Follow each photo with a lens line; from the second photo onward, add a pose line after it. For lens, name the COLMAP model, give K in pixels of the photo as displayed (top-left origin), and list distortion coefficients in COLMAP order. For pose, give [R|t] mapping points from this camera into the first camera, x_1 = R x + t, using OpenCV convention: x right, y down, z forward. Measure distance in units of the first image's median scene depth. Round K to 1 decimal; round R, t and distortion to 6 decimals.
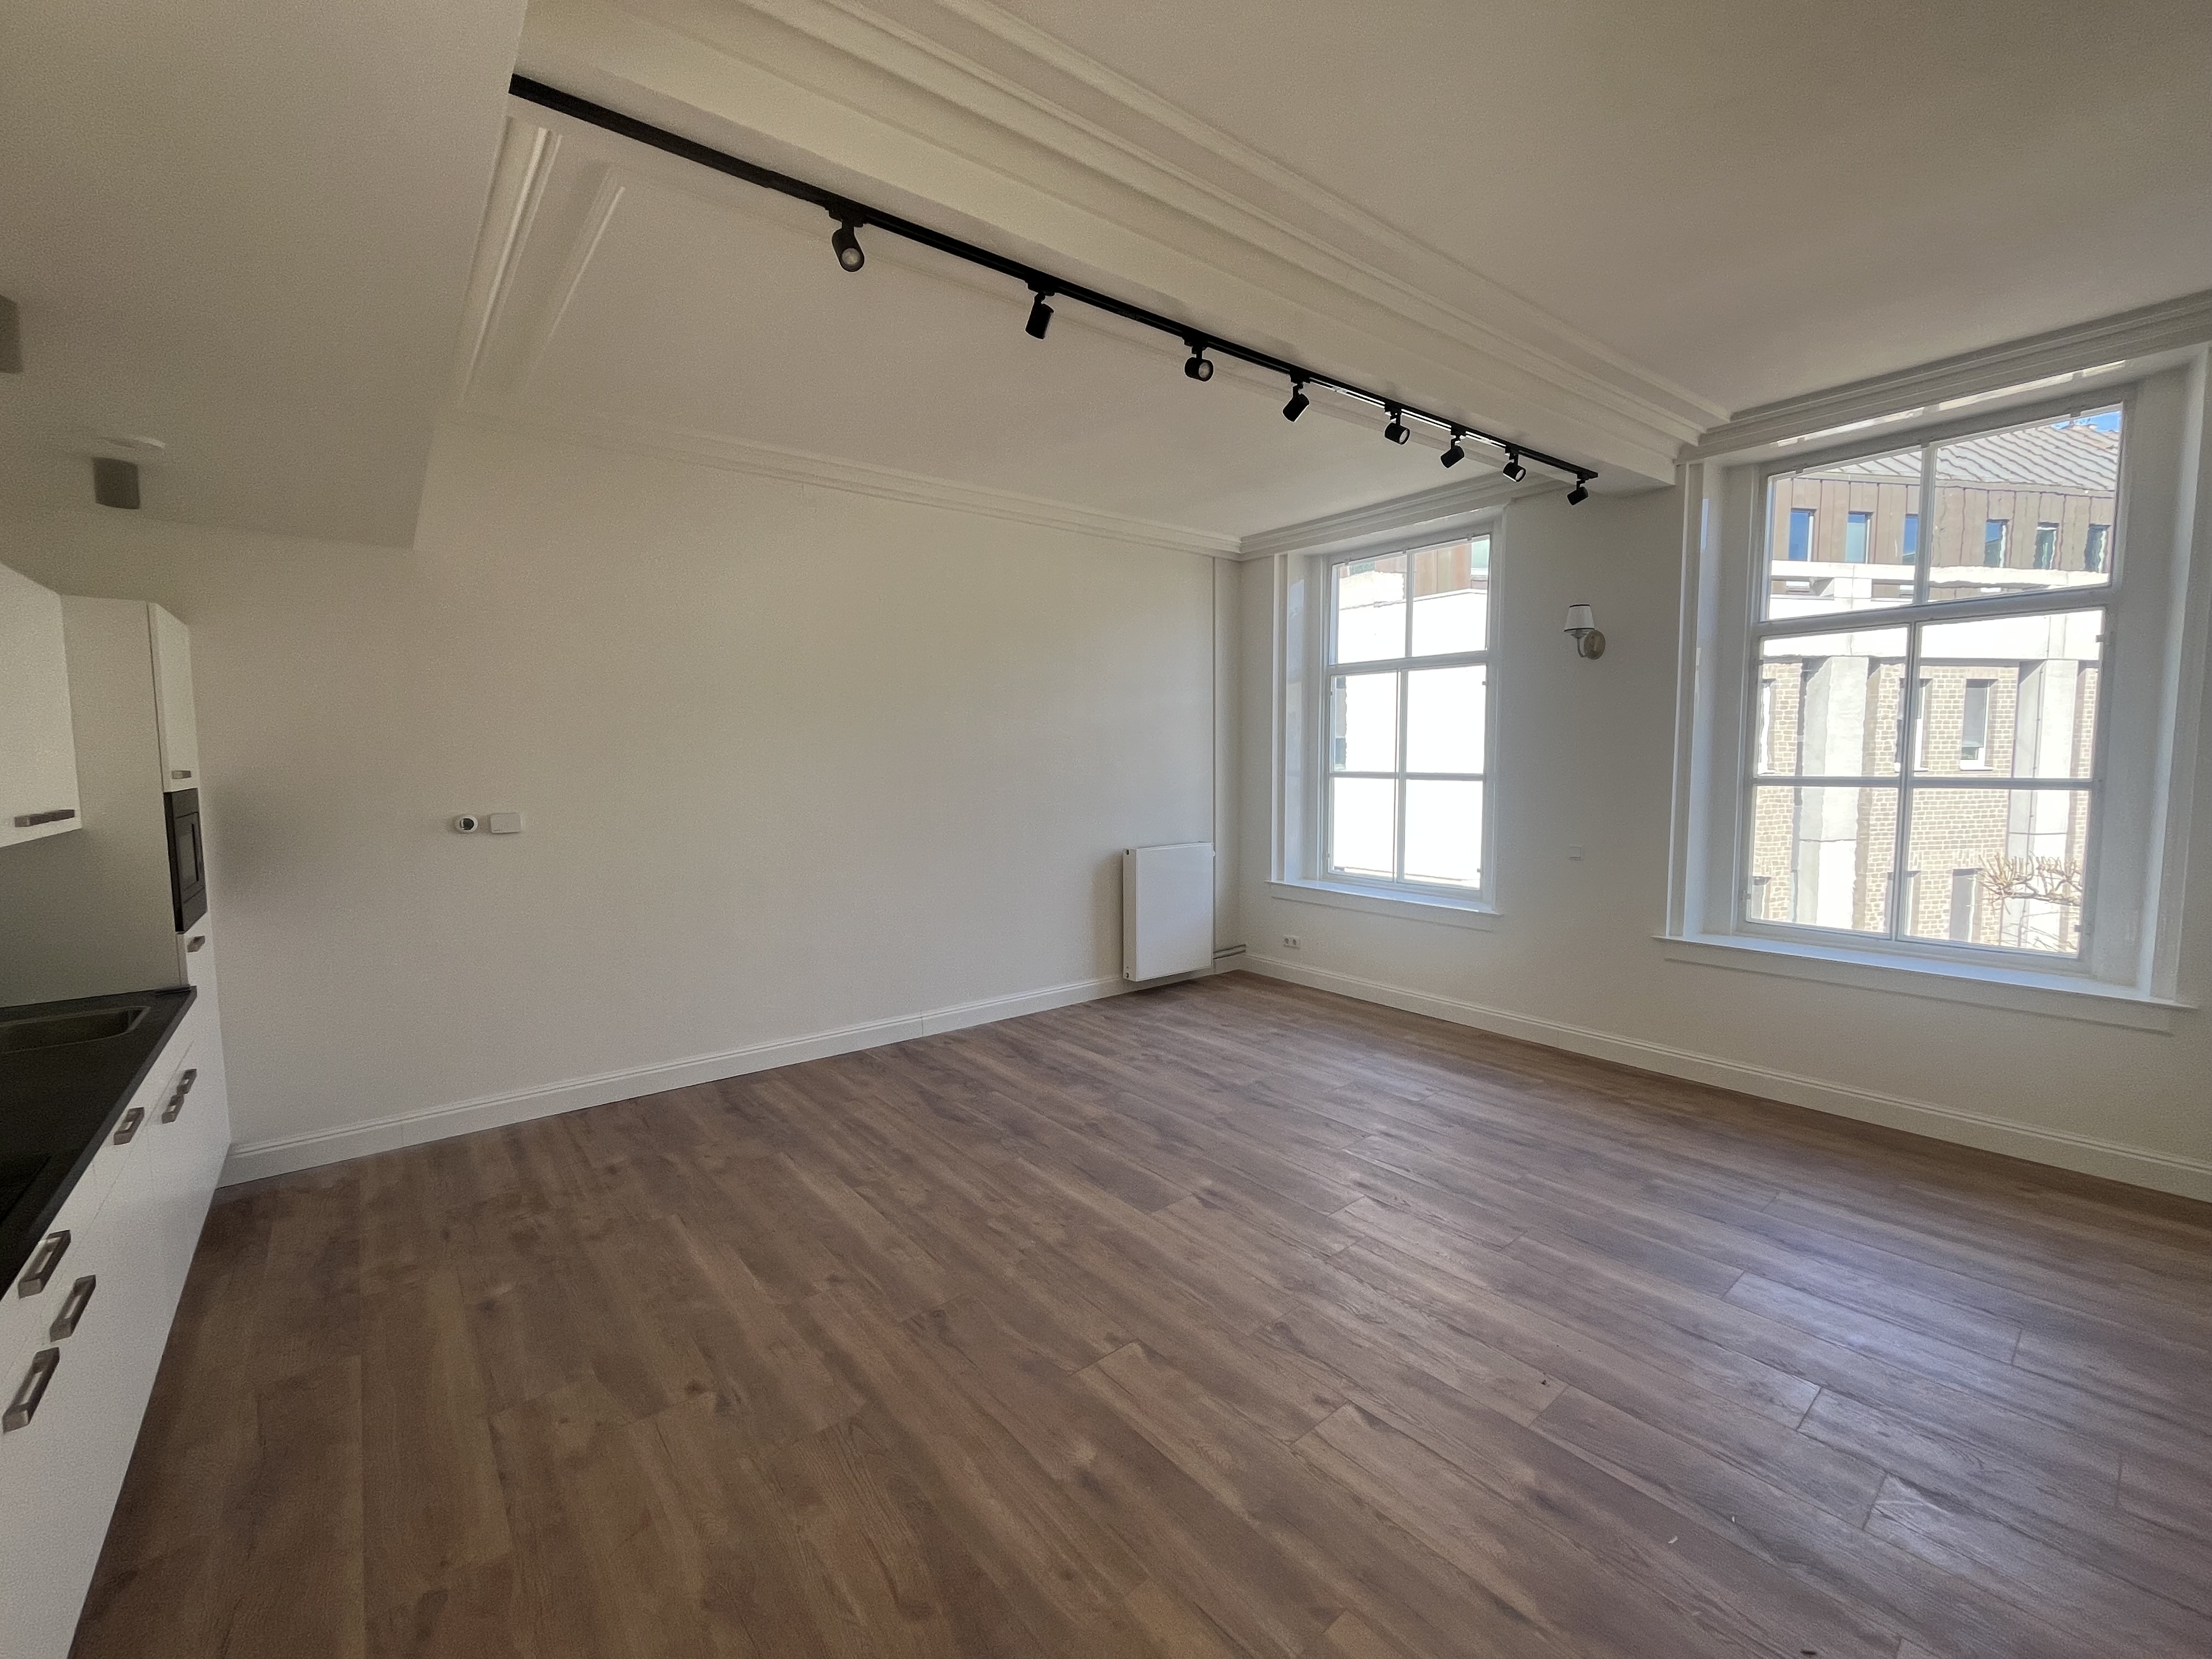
lens RADIAL K [[901.7, 0, 1106.0], [0, 901.7, 829.5], [0, 0, 1]] dist [-0.003057, 0.000172]
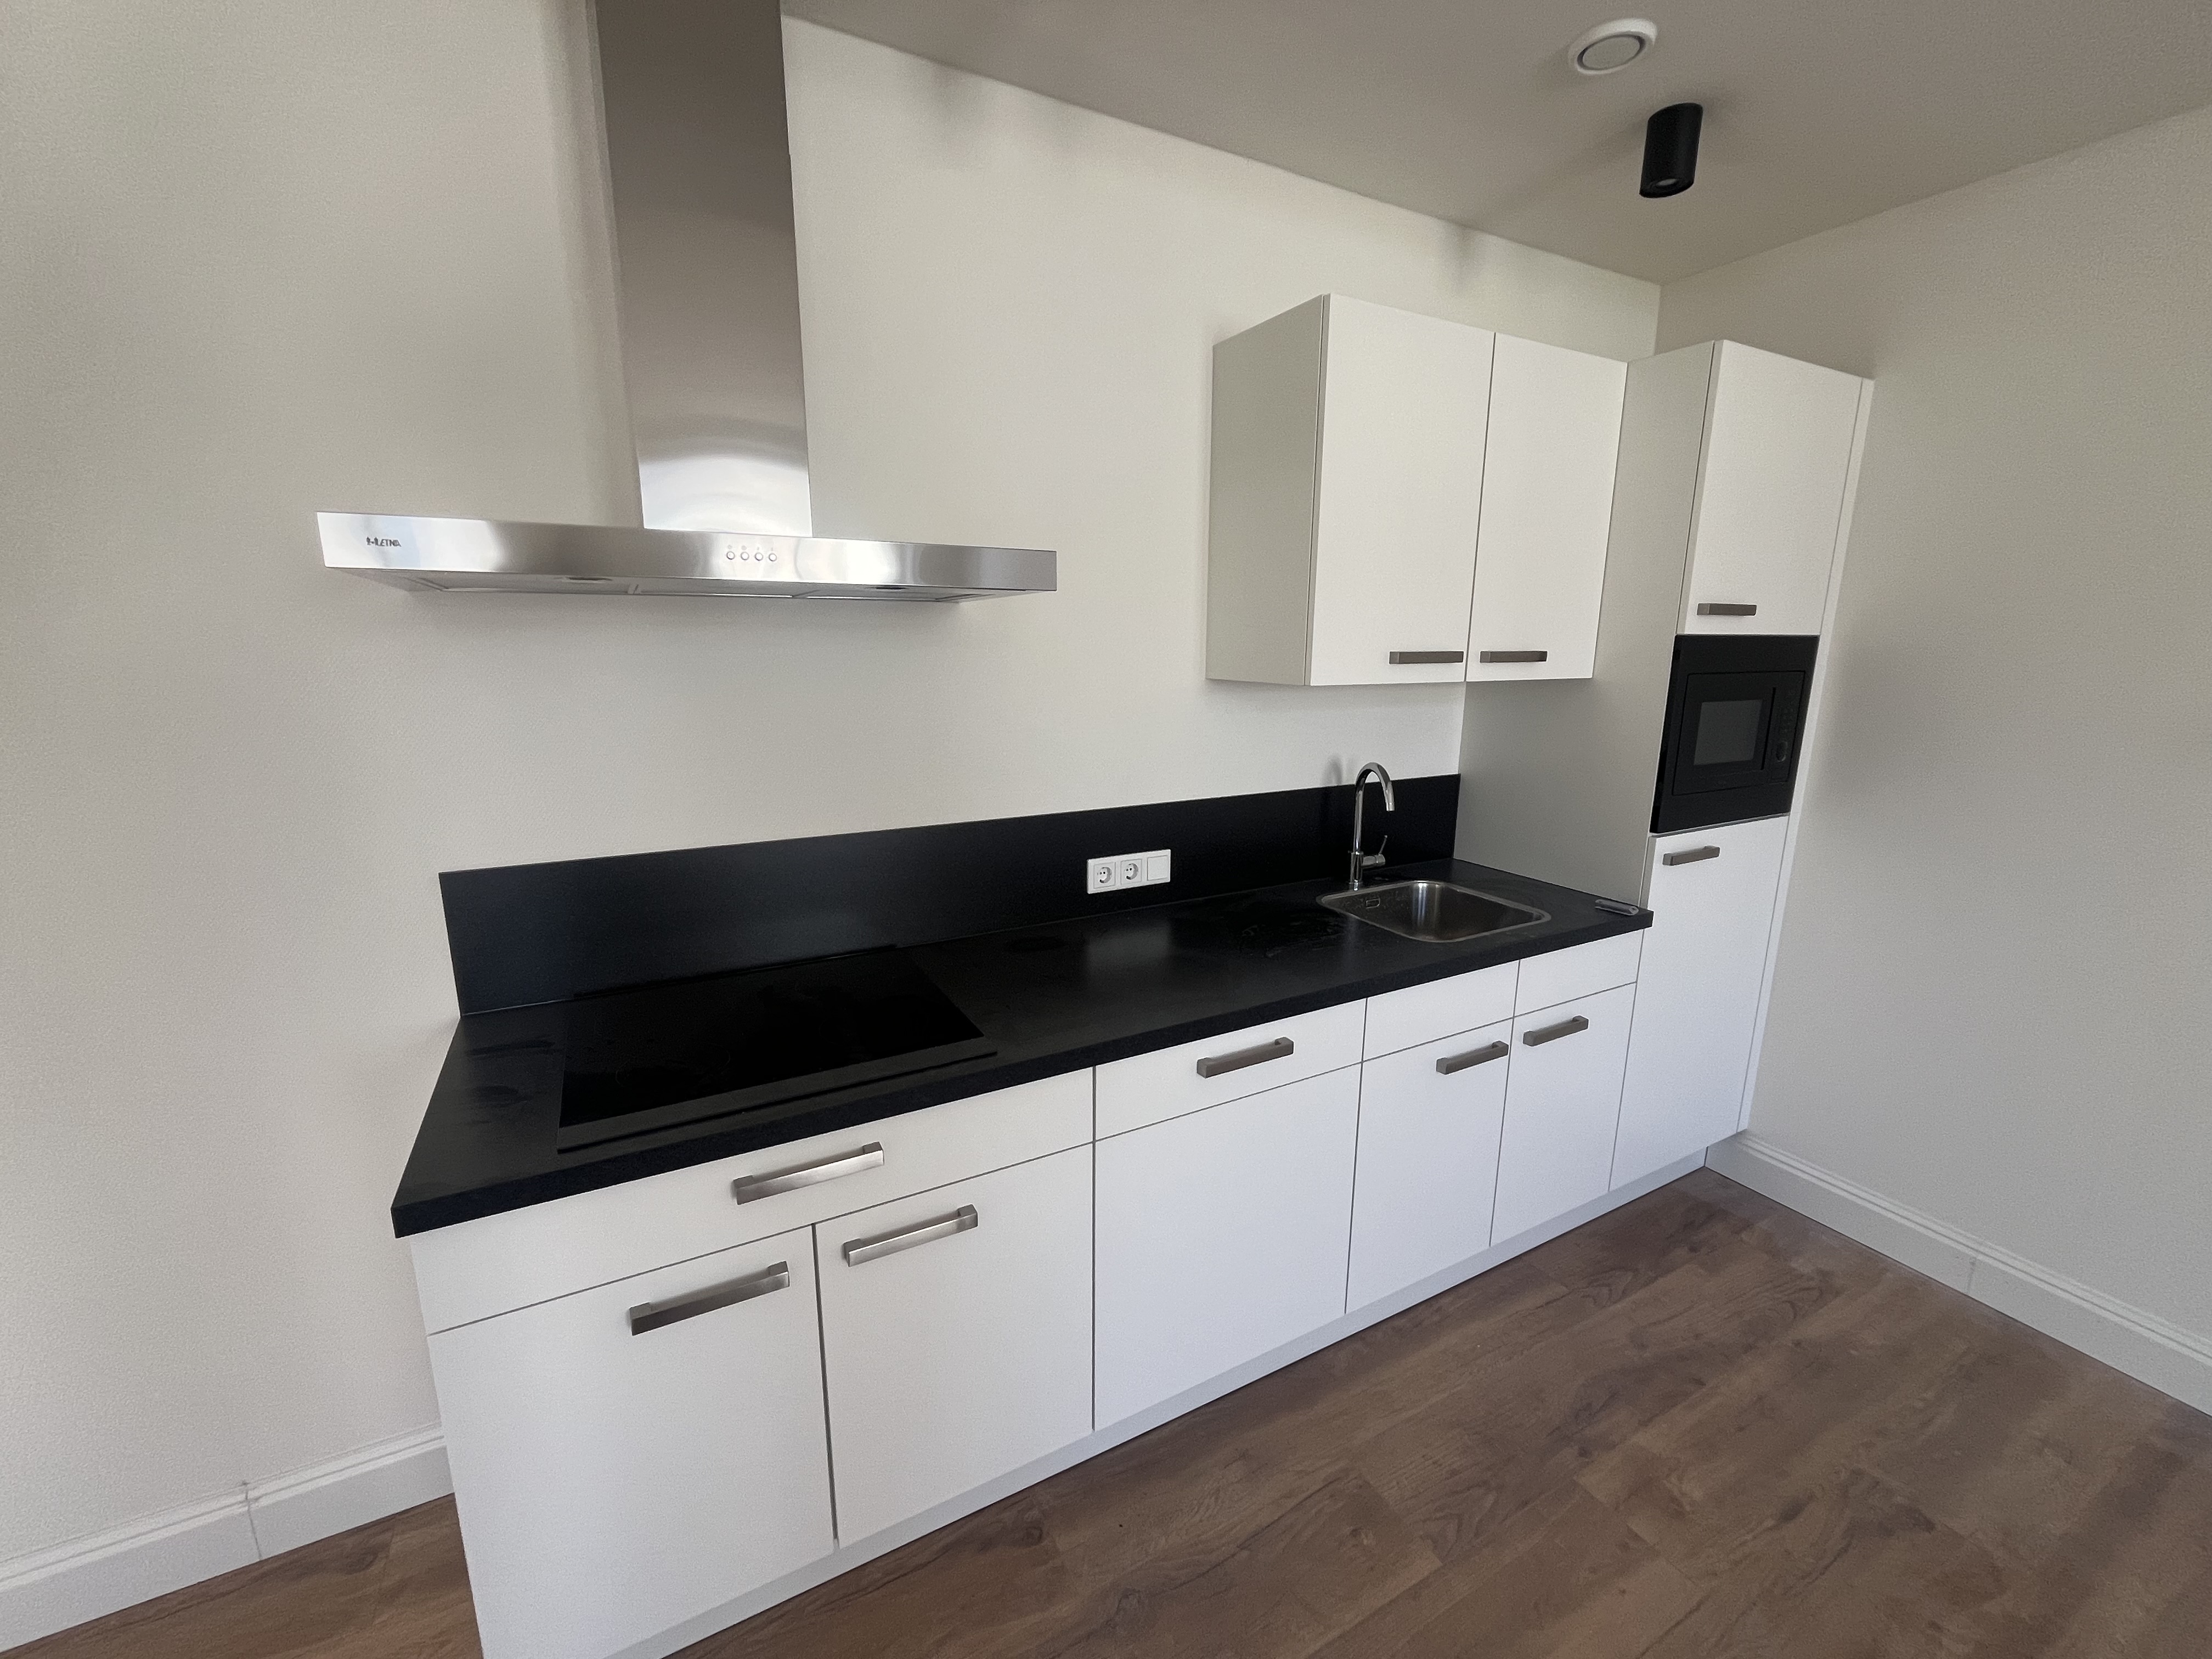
lens RADIAL K [[901.7, 0, 1106.0], [0, 901.7, 829.5], [0, 0, 1]] dist [-0.003057, 0.000172]
pose [[-0.192517, 0.214869, -0.957480, -0.199753], [-0.084097, 0.968530, 0.234258, -0.015594], [0.977683, 0.125620, -0.168389, 0.527706]]
